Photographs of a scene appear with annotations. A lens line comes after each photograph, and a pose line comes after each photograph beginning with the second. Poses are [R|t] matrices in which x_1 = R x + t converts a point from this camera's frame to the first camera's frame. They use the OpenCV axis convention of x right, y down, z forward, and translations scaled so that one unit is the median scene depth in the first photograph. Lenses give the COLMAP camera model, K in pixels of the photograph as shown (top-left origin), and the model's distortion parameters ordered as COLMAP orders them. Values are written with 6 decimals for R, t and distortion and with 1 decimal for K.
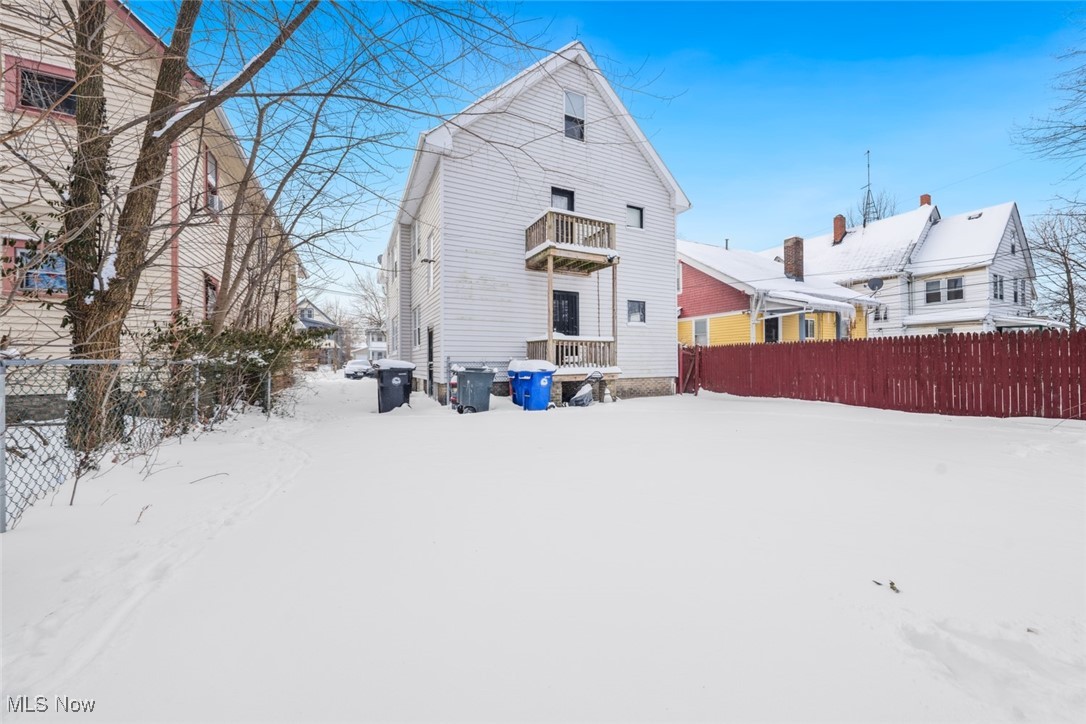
lens RADIAL K [[376.2, 0, 545.1], [0, 376.2, 355.2], [0, 0, 1]] dist [-0.000693, -0.000232]
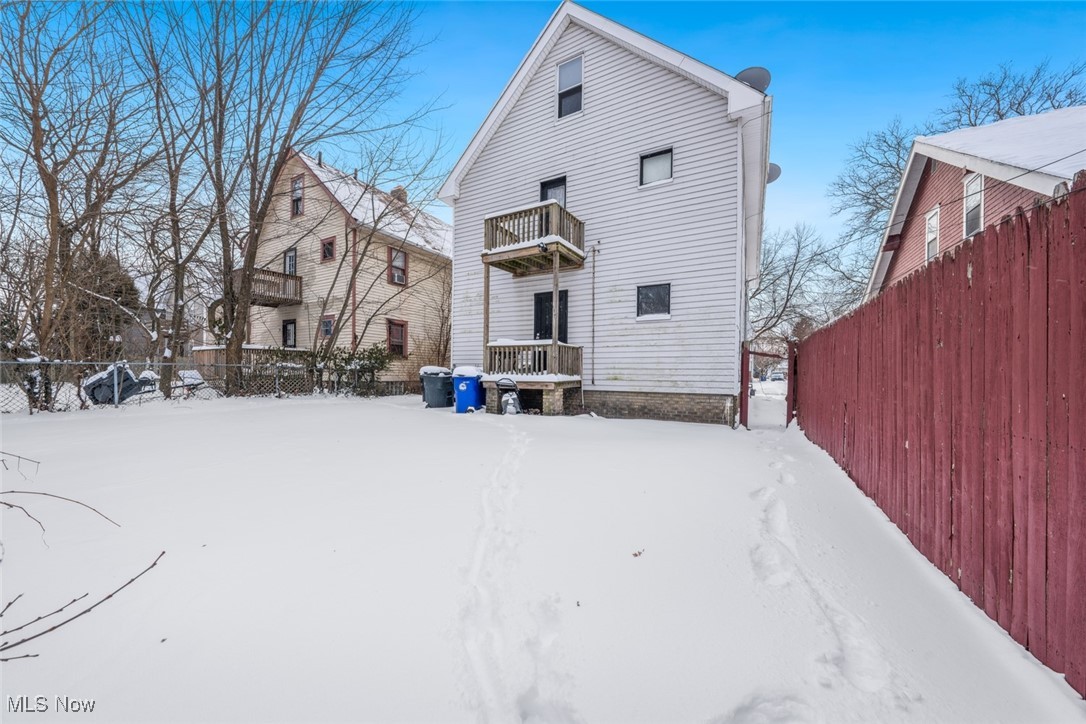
lens RADIAL K [[376.2, 0, 545.1], [0, 376.2, 369.9], [0, 0, 1]] dist [-0.000693, -0.000232]
pose [[0.559073, 0.005250, -0.829102, 0.822762], [0.002243, 0.999967, 0.007845, 0.013075], [0.829116, -0.006246, 0.559042, 0.488257]]
